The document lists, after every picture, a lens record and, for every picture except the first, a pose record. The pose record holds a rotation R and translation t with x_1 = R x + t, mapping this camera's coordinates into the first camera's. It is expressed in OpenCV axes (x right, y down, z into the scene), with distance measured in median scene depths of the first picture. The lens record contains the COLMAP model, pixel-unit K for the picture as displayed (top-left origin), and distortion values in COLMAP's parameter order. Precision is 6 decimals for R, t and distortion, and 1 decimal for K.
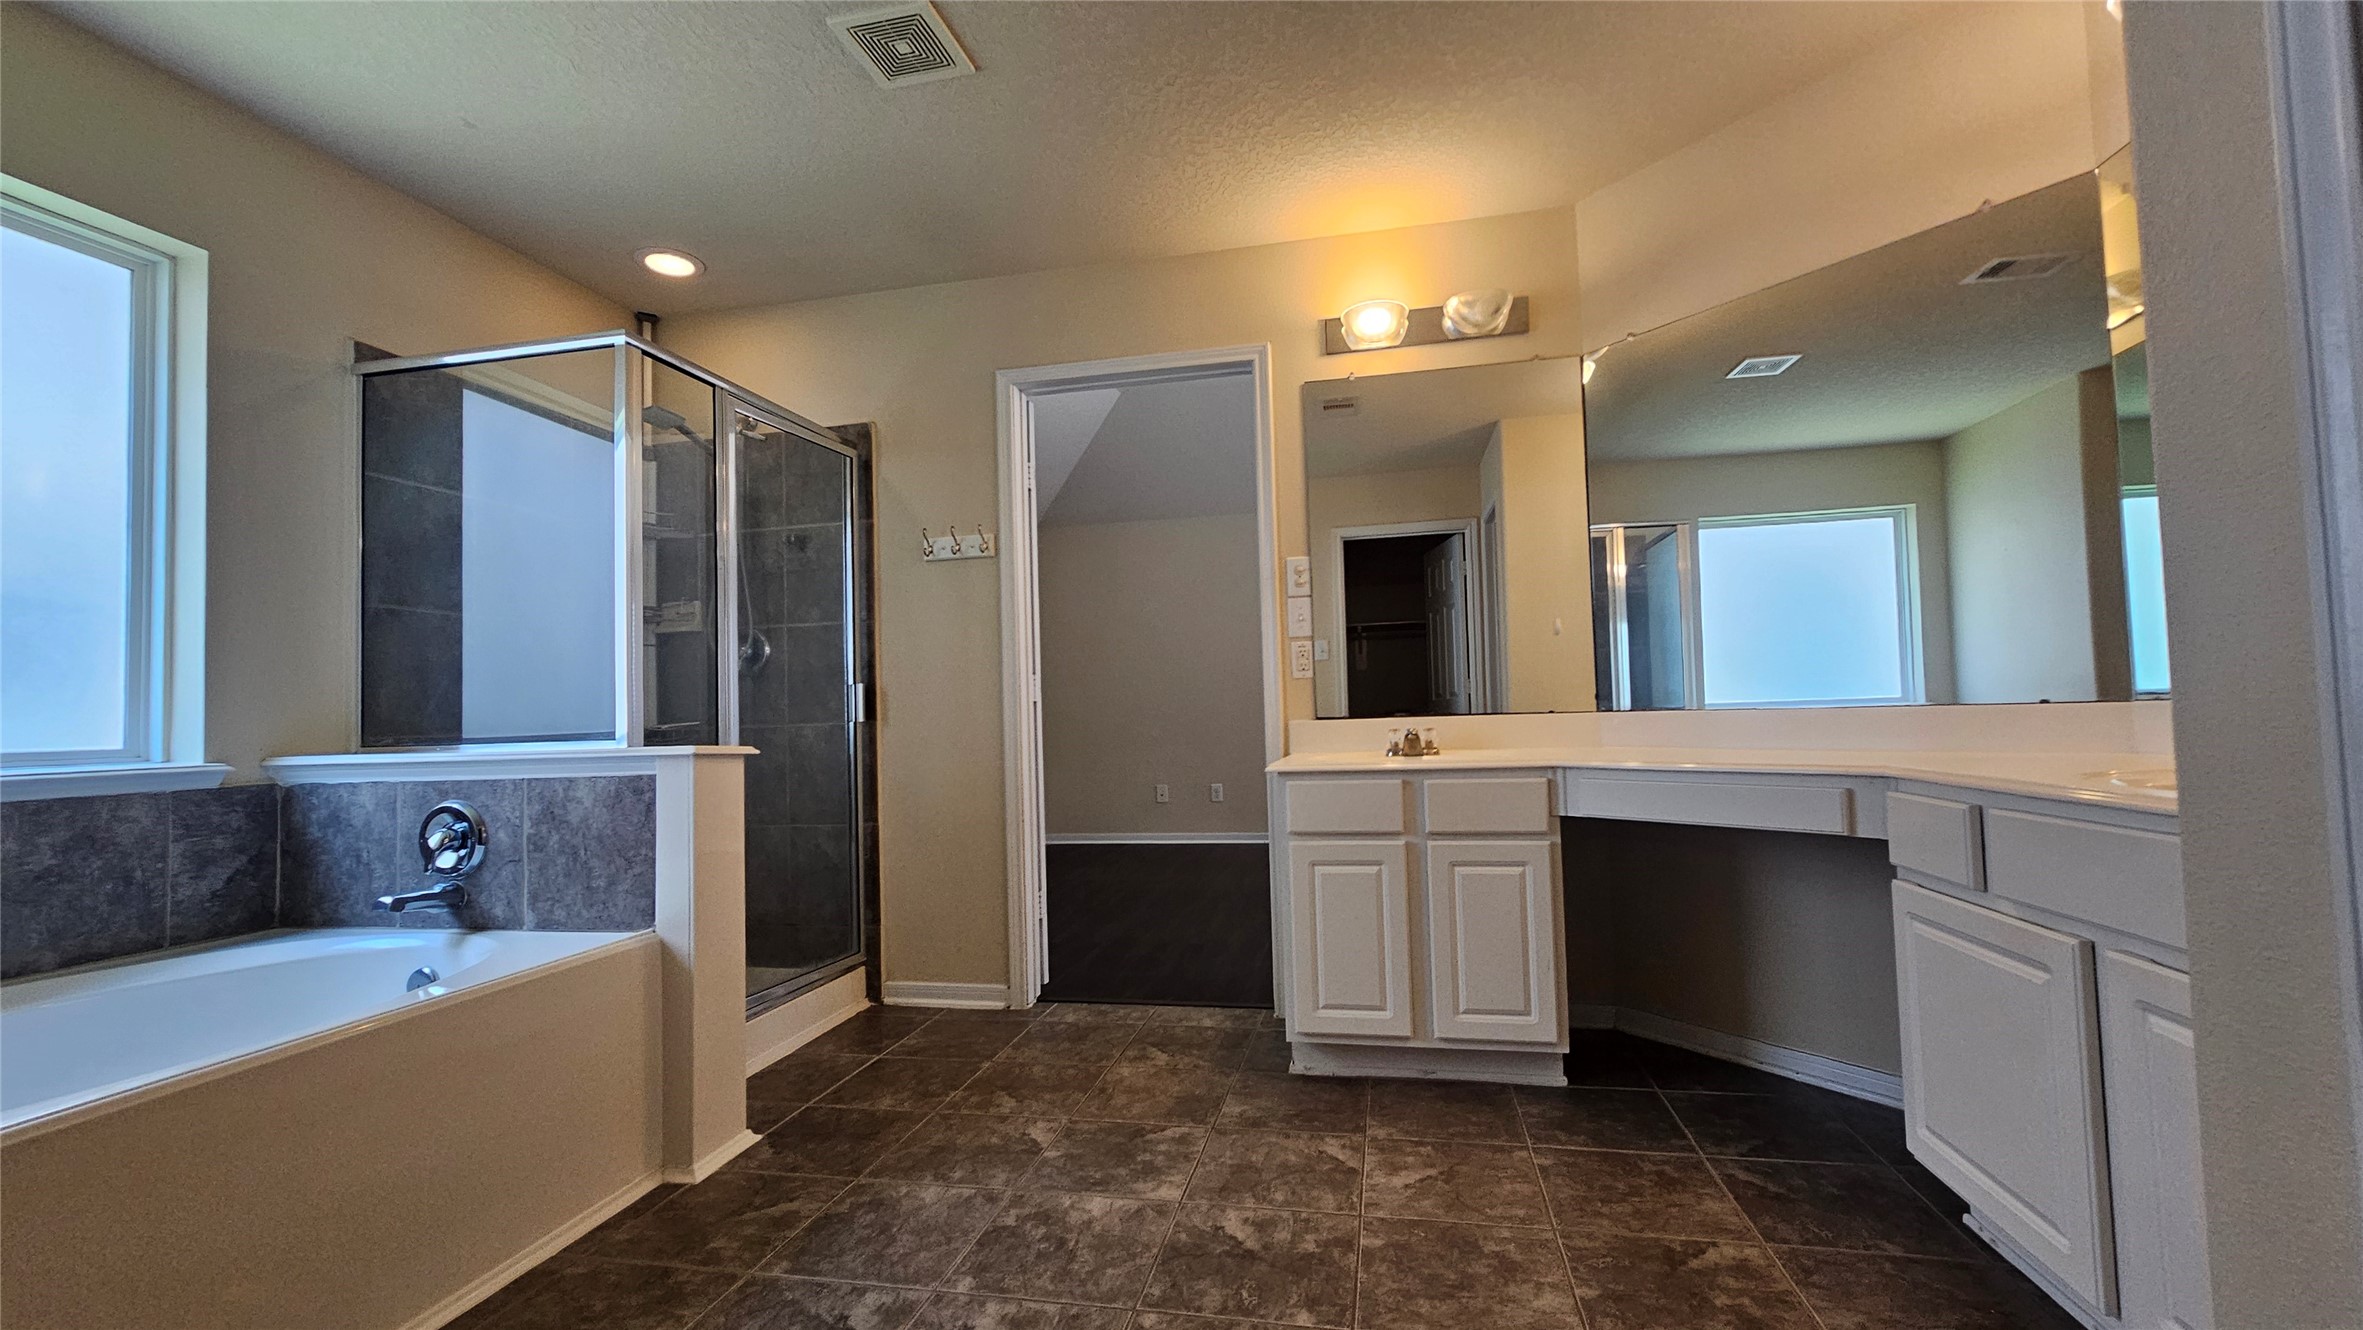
lens RADIAL K [[963.0, 0, 1186.4], [0, 963.0, 673.7], [0, 0, 1]] dist [-0.000981, -0.000558]
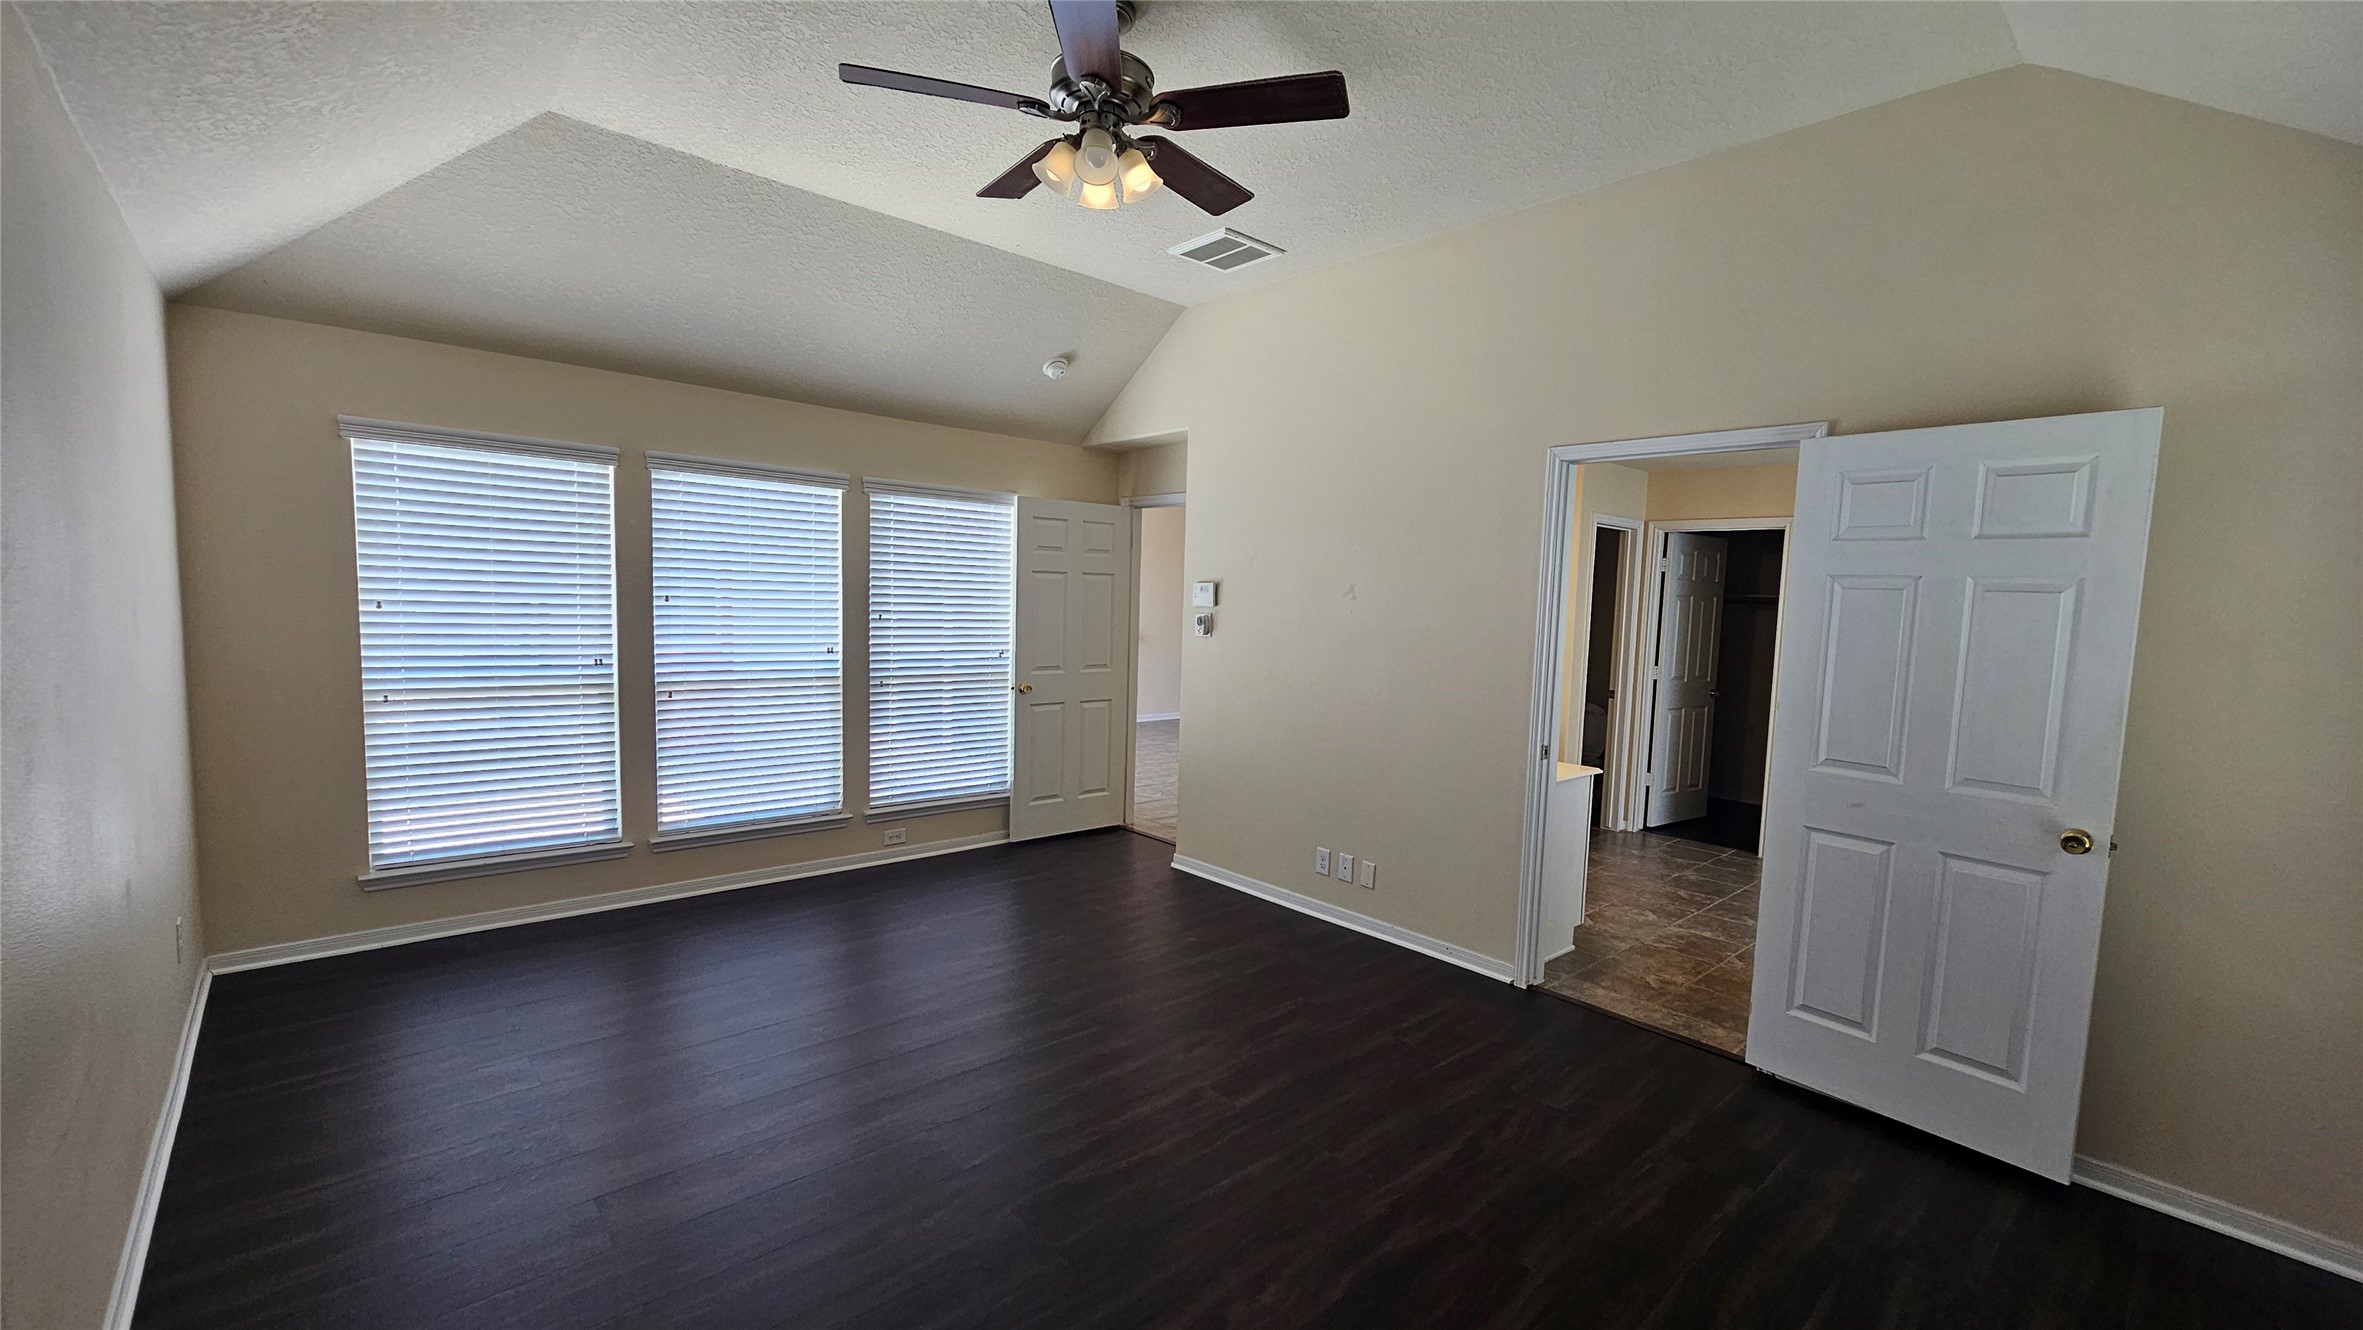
lens RADIAL K [[963.0, 0, 1200.3], [0, 963.0, 669.9], [0, 0, 1]] dist [-0.000981, -0.000558]
pose [[-0.816051, -0.050634, 0.575758, -0.318847], [-0.041926, 0.998717, 0.028406, -0.103760], [-0.576458, -0.000959, -0.817126, 2.874599]]
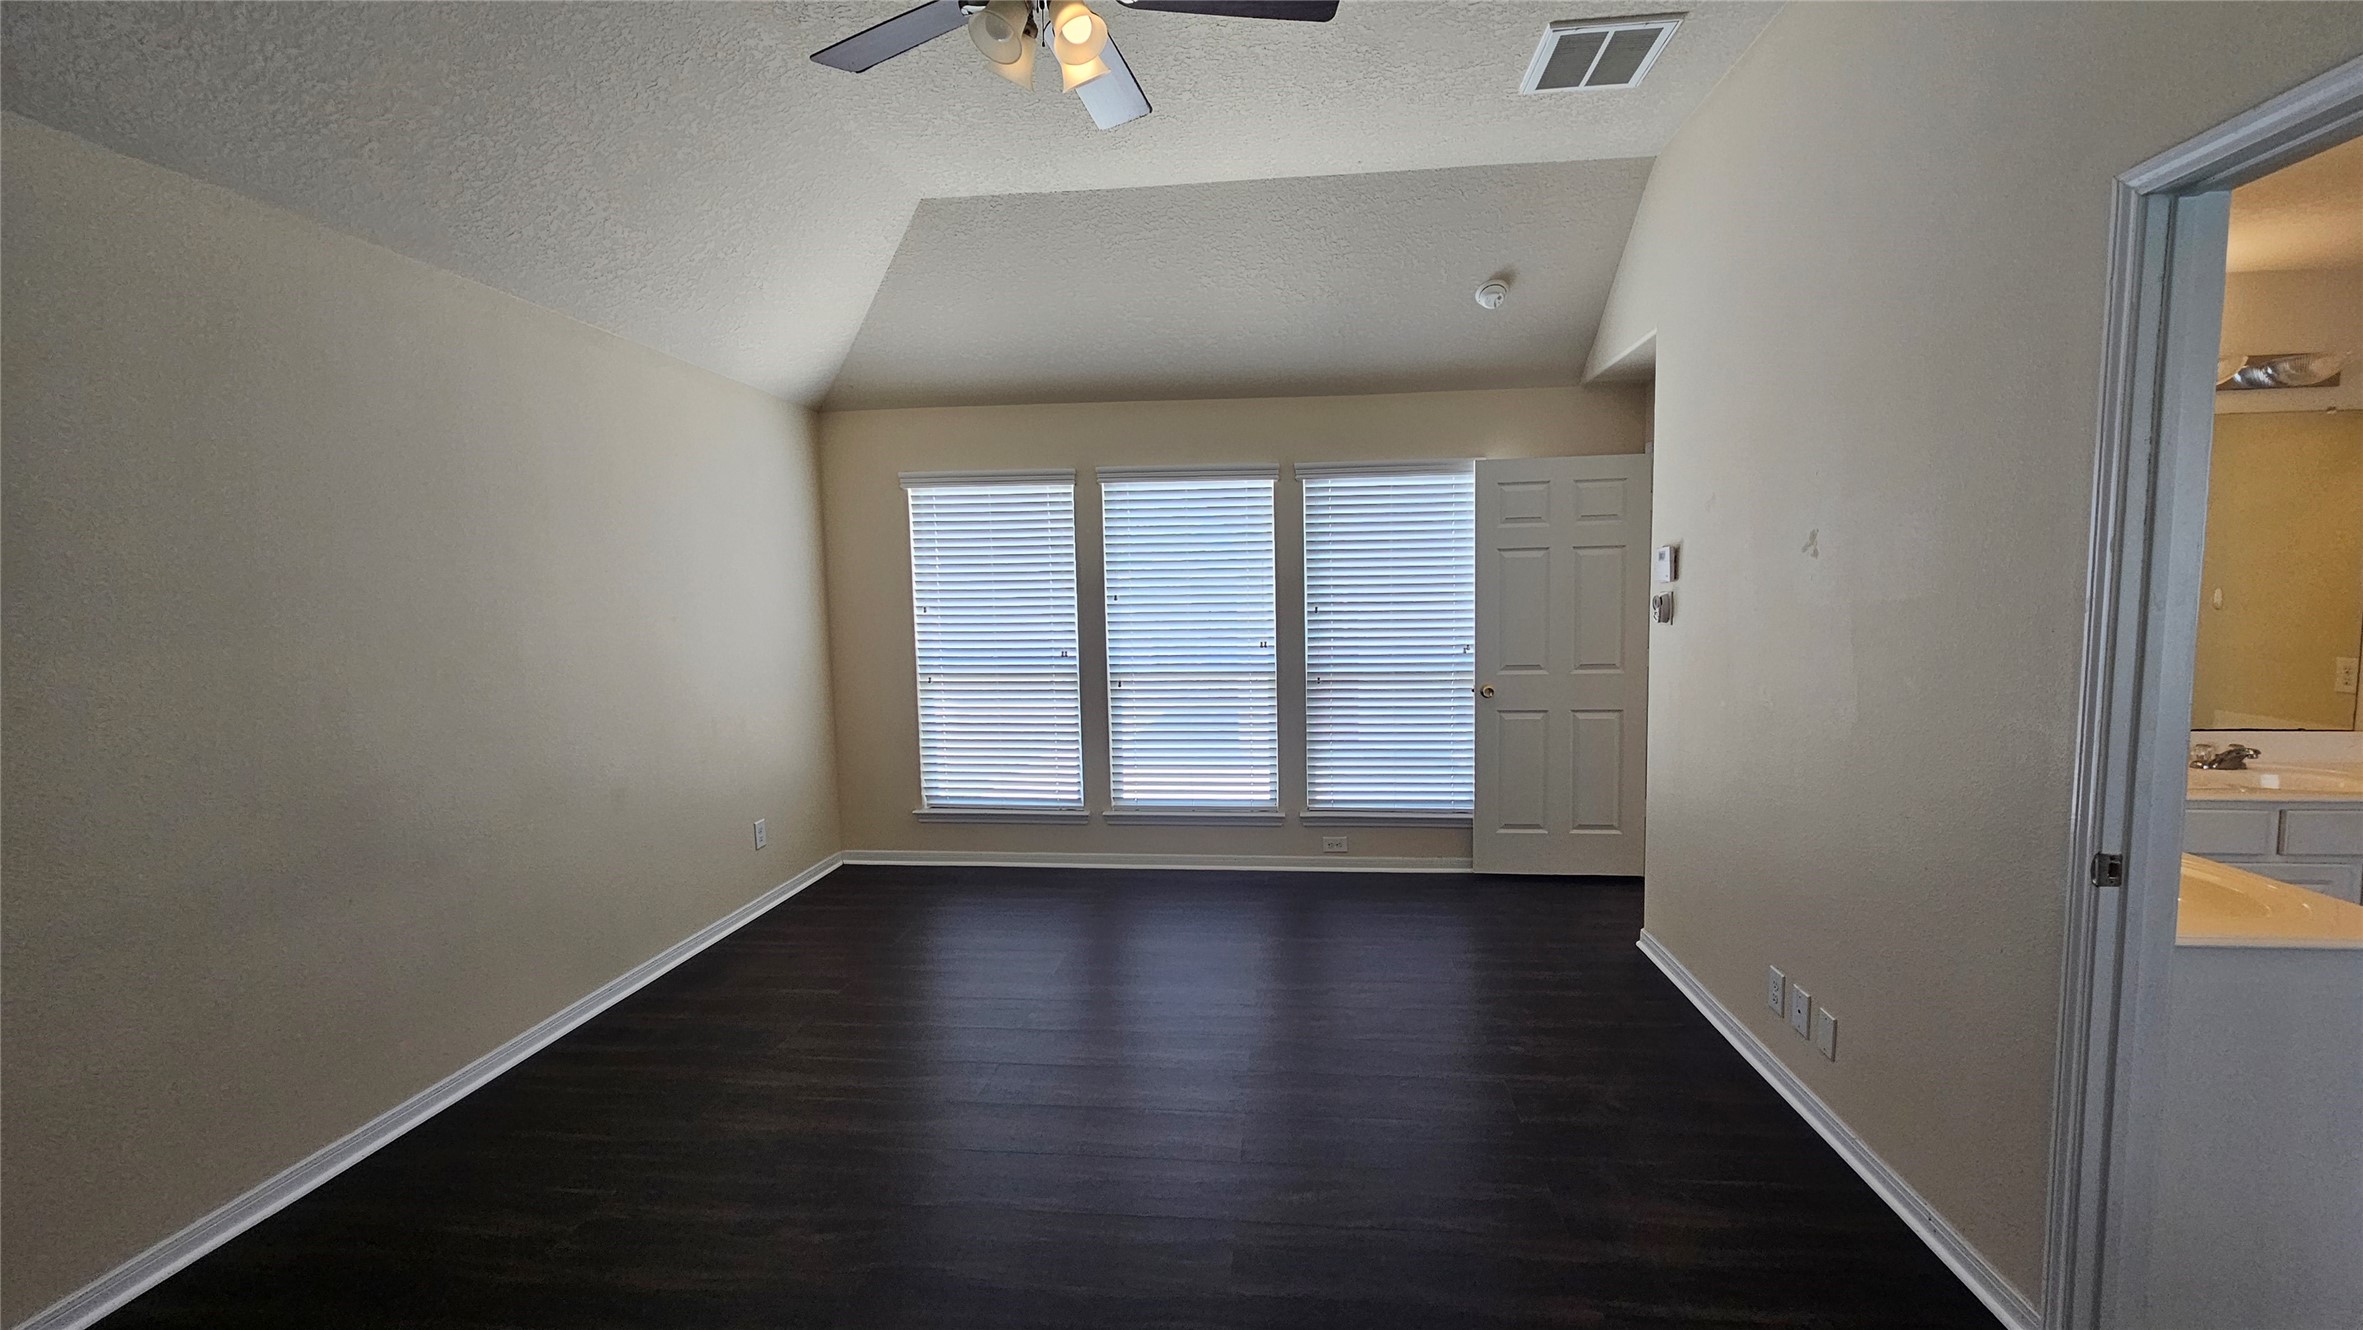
lens RADIAL K [[963.0, 0, 1179.0], [0, 963.0, 674.7], [0, 0, 1]] dist [-0.000981, -0.000558]
pose [[-0.111498, -0.070062, 0.991292, -0.474440], [-0.023716, 0.997415, 0.067827, -0.123766], [-0.993482, -0.015947, -0.112871, 2.087500]]
